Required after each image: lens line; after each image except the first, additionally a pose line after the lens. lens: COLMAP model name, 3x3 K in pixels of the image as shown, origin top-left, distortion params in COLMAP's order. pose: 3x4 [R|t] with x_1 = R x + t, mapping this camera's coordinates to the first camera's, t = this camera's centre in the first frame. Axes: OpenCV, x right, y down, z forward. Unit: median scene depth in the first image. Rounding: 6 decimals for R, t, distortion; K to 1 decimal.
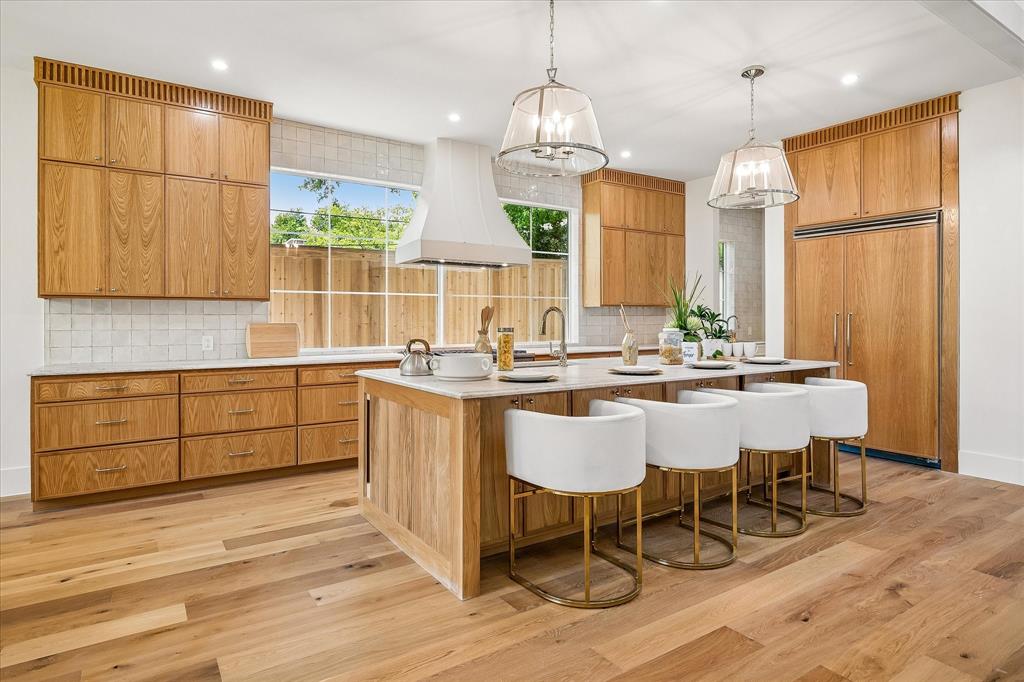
lens RADIAL K [[571.5, 0, 510.1], [0, 571.5, 321.2], [0, 0, 1]] dist [-0.000623, -0.000160]
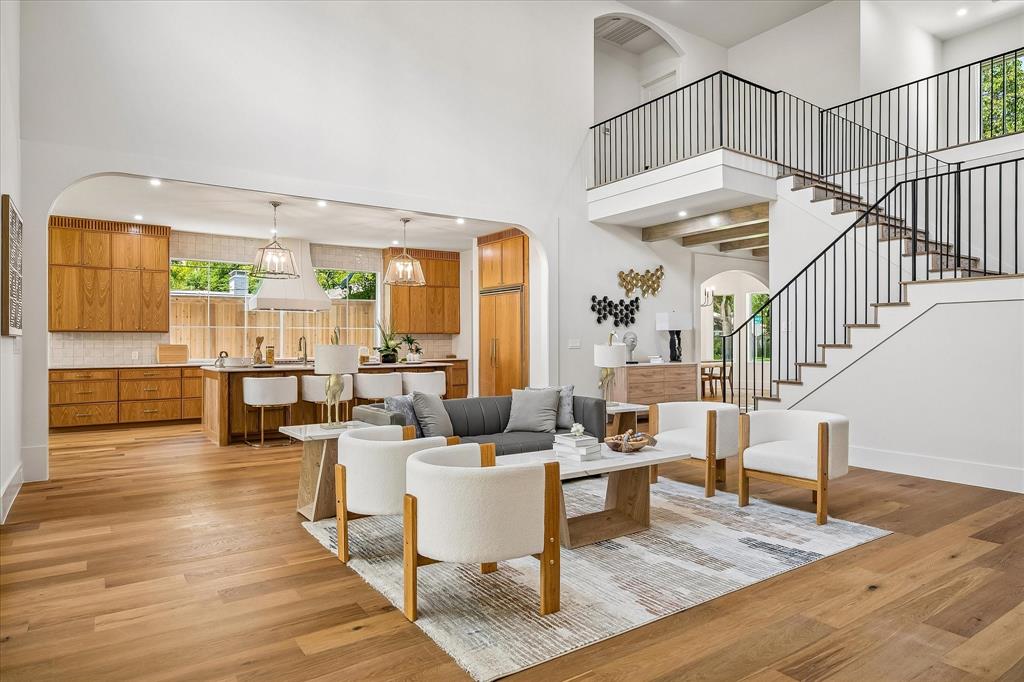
lens RADIAL K [[618.8, 0, 512.0], [0, 618.8, 341.0], [0, 0, 1]] dist [0.001546, -0.000070]
pose [[0.999875, -0.001583, 0.015731, 0.743063], [0.001689, 0.999976, -0.006744, 0.007835], [-0.015720, 0.006770, 0.999854, -1.154754]]
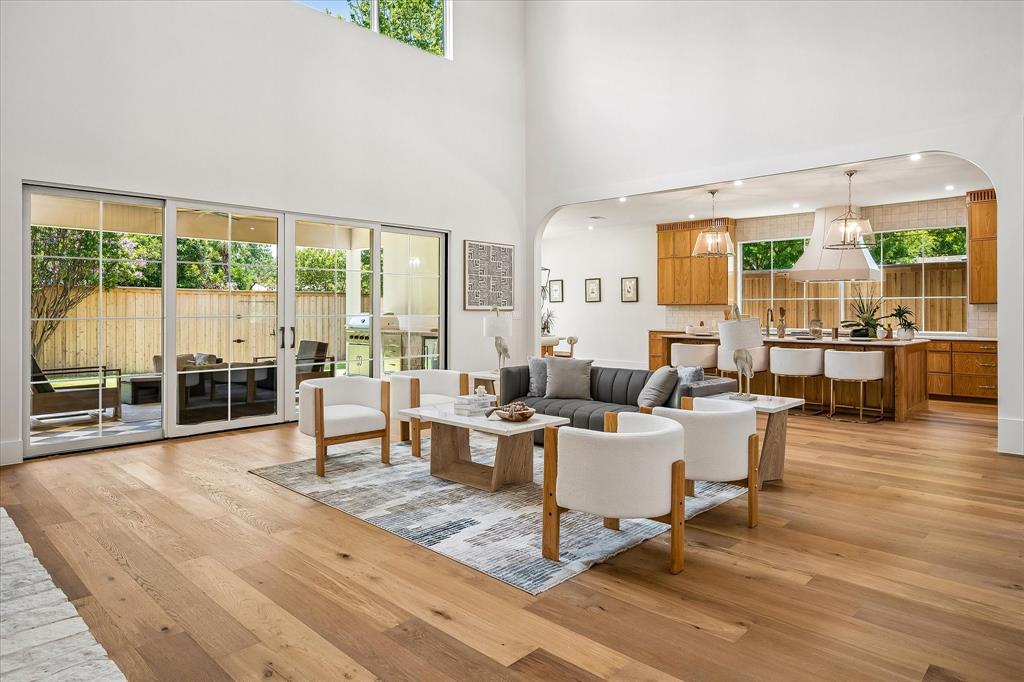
lens RADIAL K [[612.9, 0, 512.0], [0, 612.9, 306.6], [0, 0, 1]] dist [-0.001461, -0.000263]
pose [[0.216010, -0.003326, -0.976386, 1.964597], [-0.007346, 0.999960, -0.005031, -0.011638], [0.976364, 0.008260, 0.215977, -0.394017]]
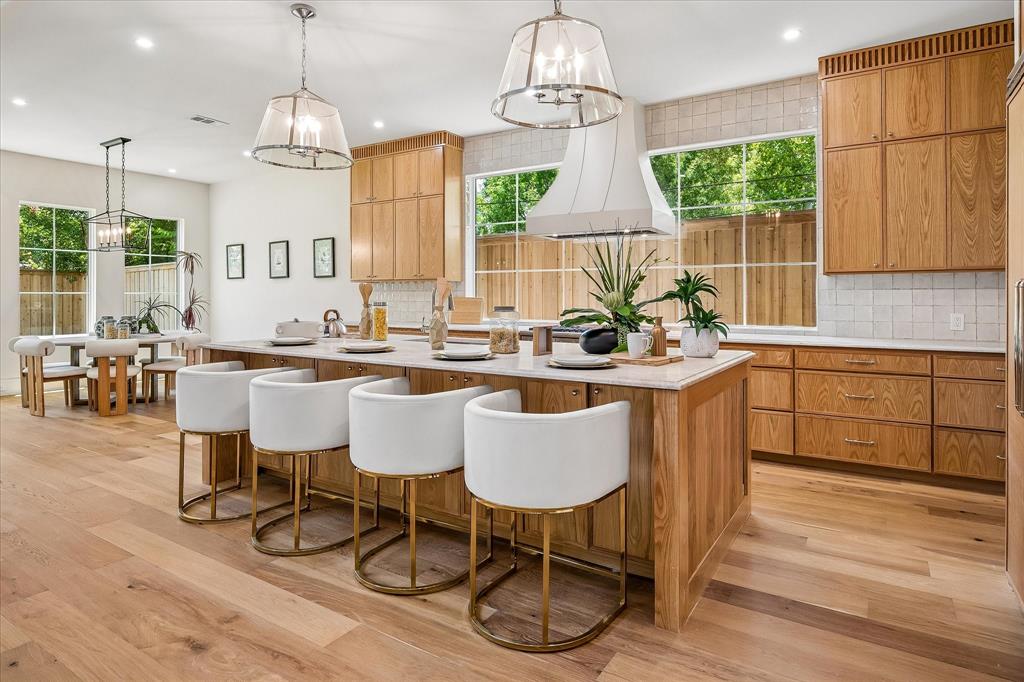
lens RADIAL K [[583.4, 0, 509.4], [0, 583.4, 292.0], [0, 0, 1]] dist [-0.000790, -0.000151]
pose [[0.403322, -0.003175, -0.915052, 0.973927], [-0.004832, 0.999973, -0.005599, -0.002298], [0.915045, 0.006680, 0.403296, 0.665093]]
